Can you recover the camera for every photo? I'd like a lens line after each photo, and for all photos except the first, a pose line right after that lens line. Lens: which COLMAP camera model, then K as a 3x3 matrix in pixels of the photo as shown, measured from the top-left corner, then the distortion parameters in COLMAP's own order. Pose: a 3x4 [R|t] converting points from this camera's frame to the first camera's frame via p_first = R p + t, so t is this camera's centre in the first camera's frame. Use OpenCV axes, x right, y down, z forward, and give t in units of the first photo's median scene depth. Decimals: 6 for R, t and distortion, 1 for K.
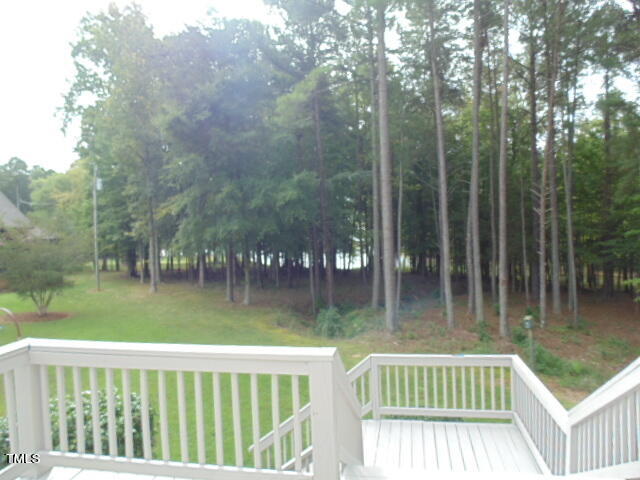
lens RADIAL K [[422.2, 0, 320.4], [0, 422.2, 243.2], [0, 0, 1]] dist [-0.019581, 0.001658]
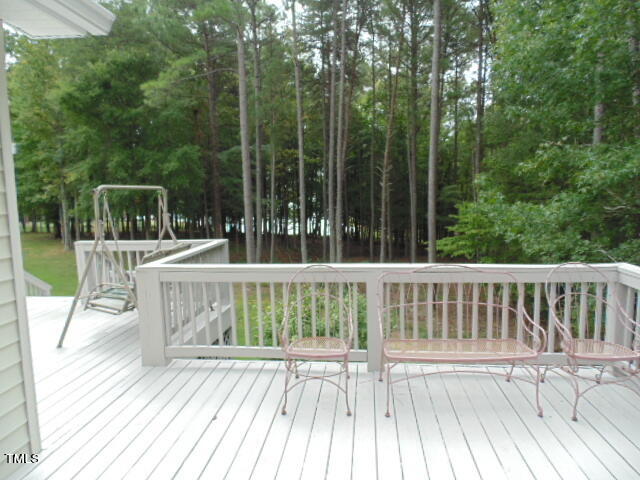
lens RADIAL K [[422.2, 0, 317.3], [0, 422.2, 233.6], [0, 0, 1]] dist [-0.019581, 0.001658]
pose [[0.995928, 0.014283, 0.089018, 0.199518], [-0.019173, 0.998340, 0.054318, 0.000464], [-0.088094, -0.055804, 0.994548, -0.165140]]
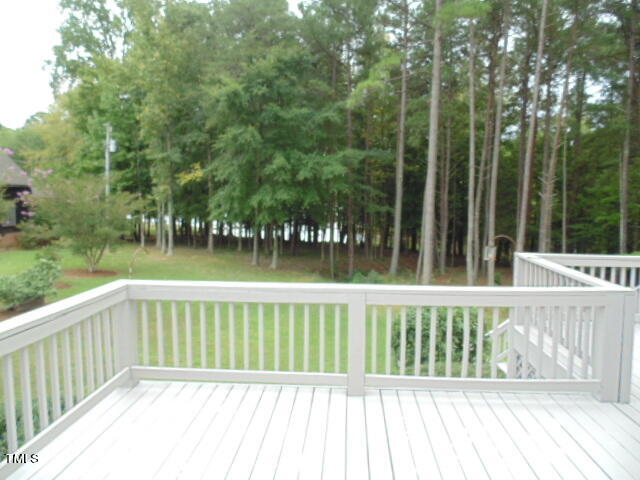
lens RADIAL K [[422.2, 0, 323.5], [0, 422.2, 243.8], [0, 0, 1]] dist [-0.019581, 0.001658]
pose [[0.990876, 0.036814, 0.129649, -0.220780], [-0.044814, 0.997232, 0.059333, 0.014121], [-0.127106, -0.064602, 0.989783, -0.096242]]
